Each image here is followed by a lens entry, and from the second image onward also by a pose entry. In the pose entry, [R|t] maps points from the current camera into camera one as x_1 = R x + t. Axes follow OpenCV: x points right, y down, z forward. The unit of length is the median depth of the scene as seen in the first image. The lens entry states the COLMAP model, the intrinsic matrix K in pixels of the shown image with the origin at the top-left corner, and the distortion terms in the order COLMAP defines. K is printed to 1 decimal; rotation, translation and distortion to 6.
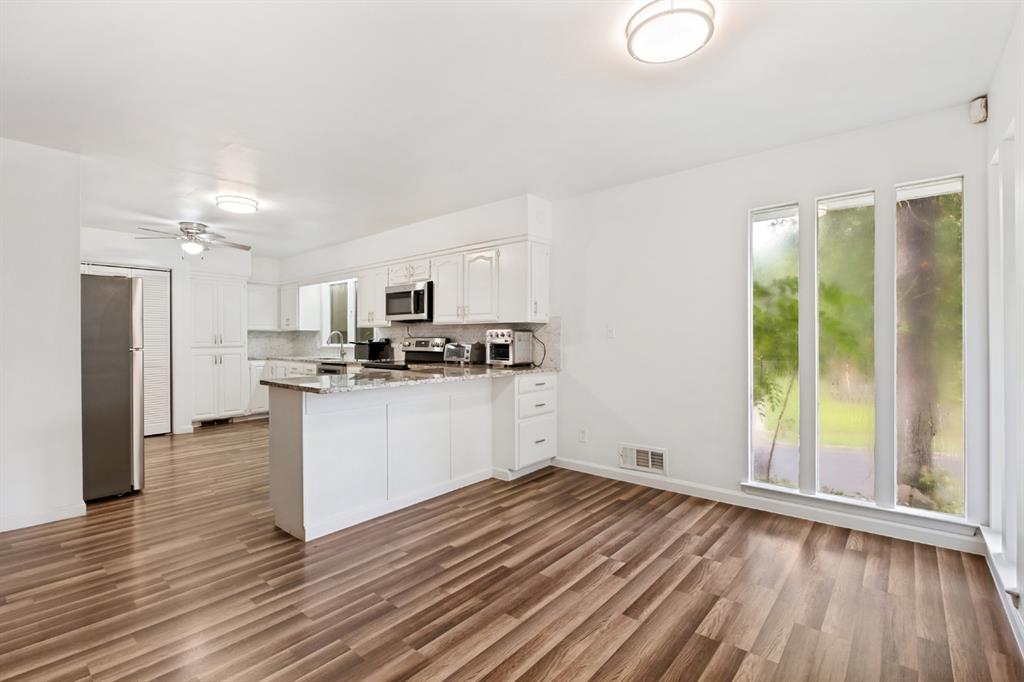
lens RADIAL K [[461.2, 0, 513.8], [0, 461.2, 343.5], [0, 0, 1]] dist [0.008280, -0.003788]
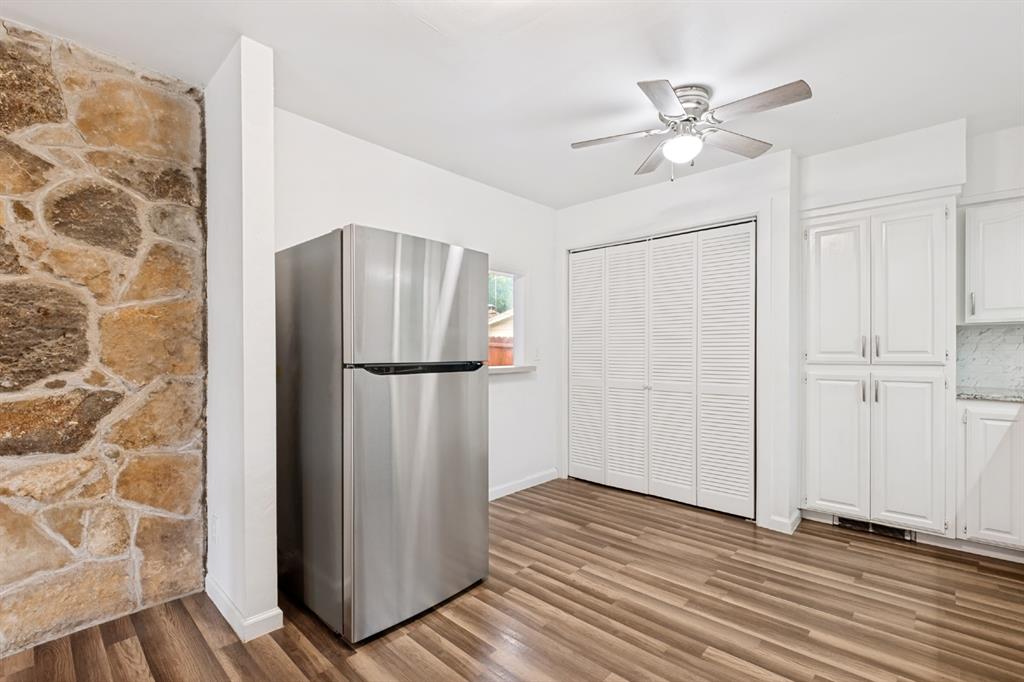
lens RADIAL K [[461.2, 0, 505.1], [0, 461.2, 353.7], [0, 0, 1]] dist [0.008280, -0.003788]
pose [[-0.046428, 0.010109, -0.998870, -0.252622], [-0.007920, 0.999914, 0.010488, -0.005756], [0.998890, 0.008398, -0.046344, 0.967438]]
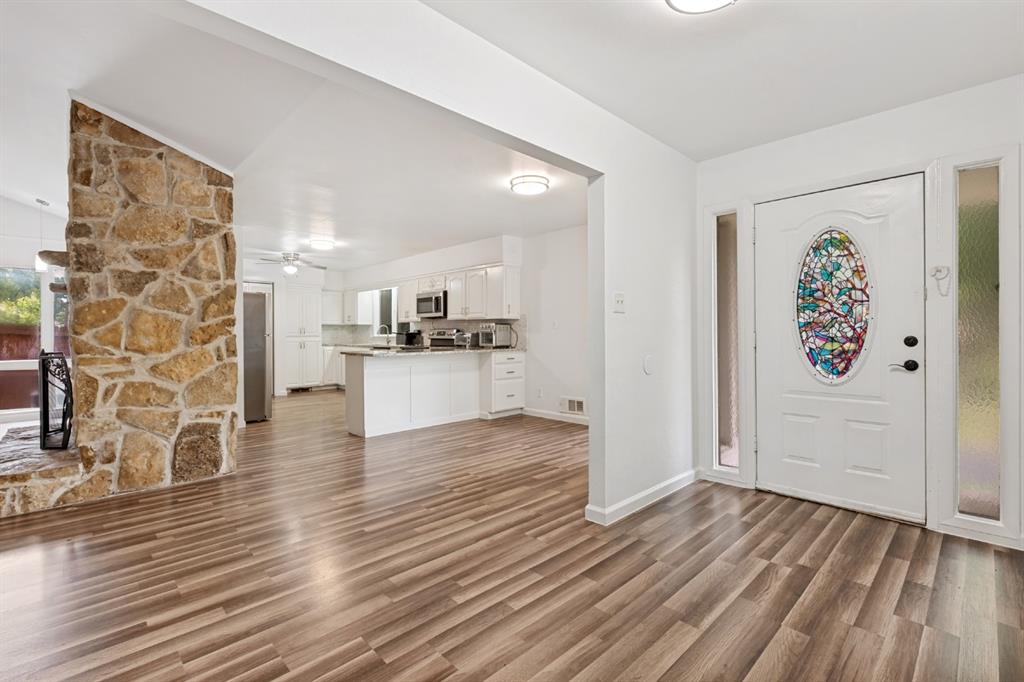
lens RADIAL K [[461.2, 0, 516.9], [0, 461.2, 336.2], [0, 0, 1]] dist [0.008280, -0.003788]
pose [[0.995768, 0.000077, -0.091904, 0.200033], [-0.000357, 0.999995, -0.003023, 0.016340], [0.091903, 0.003043, 0.995763, -0.486143]]
